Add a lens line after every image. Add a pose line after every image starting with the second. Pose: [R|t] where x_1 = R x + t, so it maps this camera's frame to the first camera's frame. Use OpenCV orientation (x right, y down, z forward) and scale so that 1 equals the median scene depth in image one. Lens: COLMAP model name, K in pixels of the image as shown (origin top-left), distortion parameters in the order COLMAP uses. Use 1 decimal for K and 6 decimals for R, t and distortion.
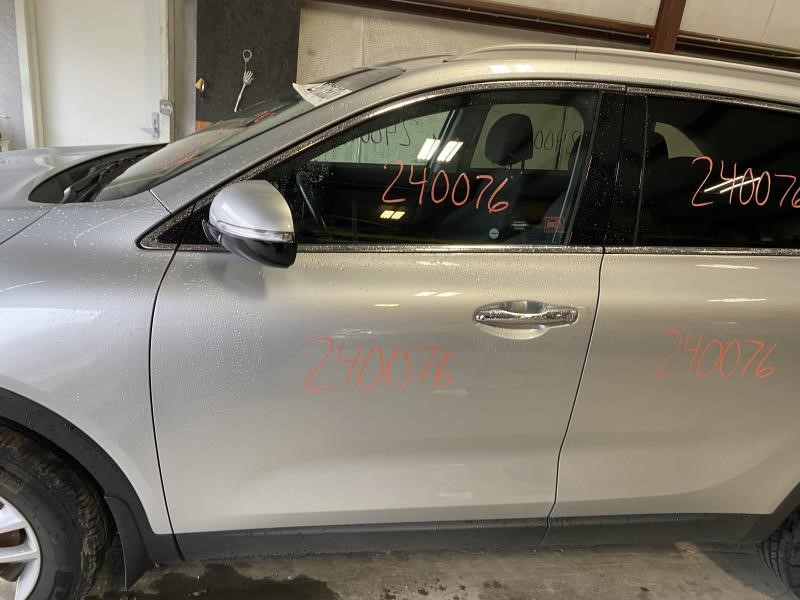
lens RADIAL K [[616.7, 0, 394.4], [0, 616.7, 300.2], [0, 0, 1]] dist [0.010515, 0.004031]
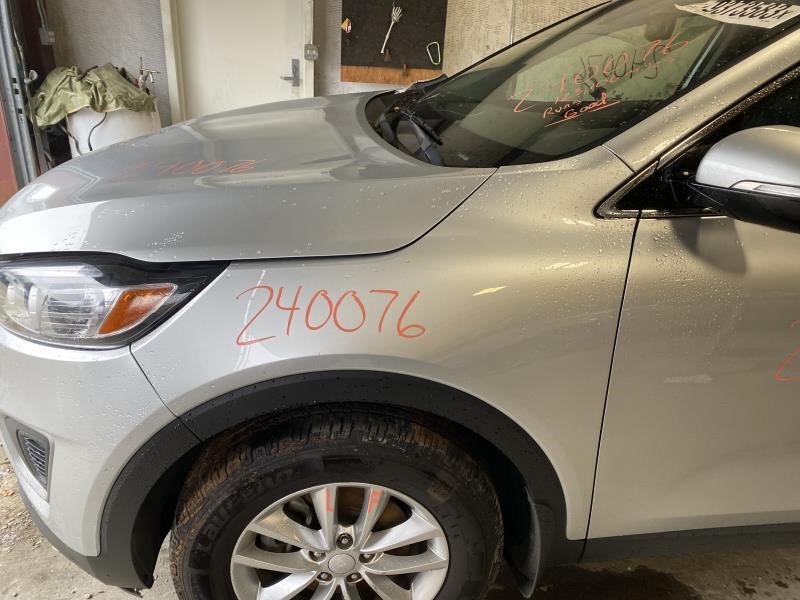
lens RADIAL K [[616.7, 0, 394.4], [0, 616.7, 300.2], [0, 0, 1]] dist [0.010515, 0.004031]
pose [[0.997830, -0.032484, -0.057265, -0.450762], [0.037405, 0.995500, 0.087071, -0.038616], [0.054179, -0.089024, 0.994555, 0.108129]]
